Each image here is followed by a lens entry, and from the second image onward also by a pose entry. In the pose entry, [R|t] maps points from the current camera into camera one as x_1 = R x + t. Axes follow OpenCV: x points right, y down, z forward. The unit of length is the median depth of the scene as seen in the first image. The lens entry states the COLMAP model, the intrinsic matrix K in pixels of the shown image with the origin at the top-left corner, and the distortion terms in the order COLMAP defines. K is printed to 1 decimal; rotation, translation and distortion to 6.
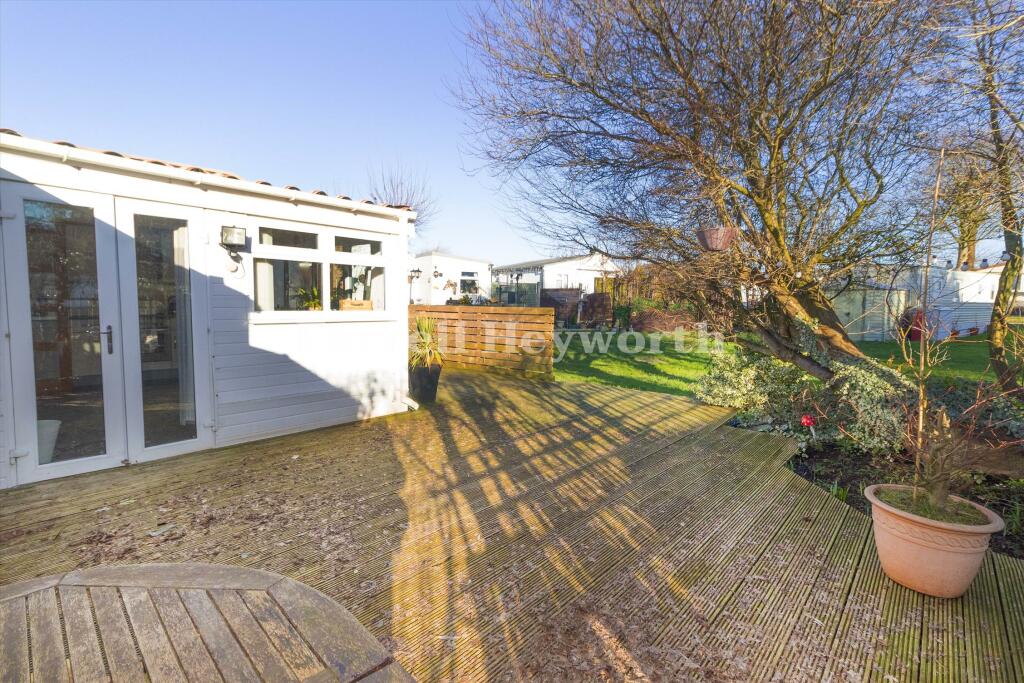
lens RADIAL K [[467.8, 0, 515.4], [0, 467.8, 339.2], [0, 0, 1]] dist [0.003703, 0.000553]
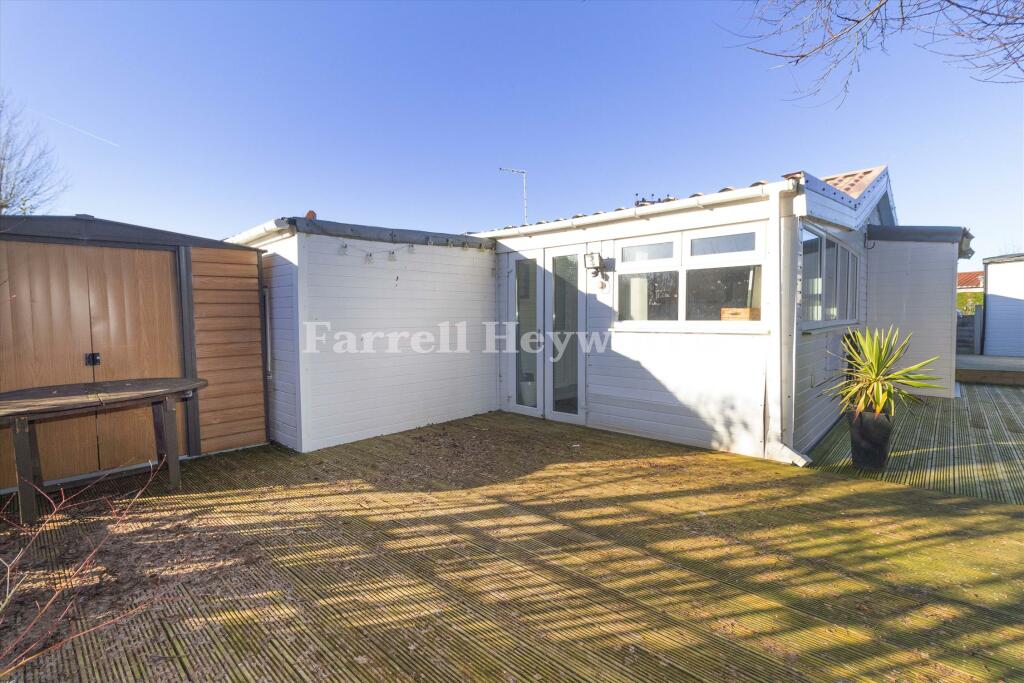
lens RADIAL K [[467.8, 0, 515.4], [0, 467.8, 339.2], [0, 0, 1]] dist [0.003703, 0.000553]
pose [[-0.006083, 0.036836, -0.999303, 0.702166], [-0.072589, 0.996669, 0.037181, -0.044528], [0.997343, 0.072765, -0.003388, 0.863753]]
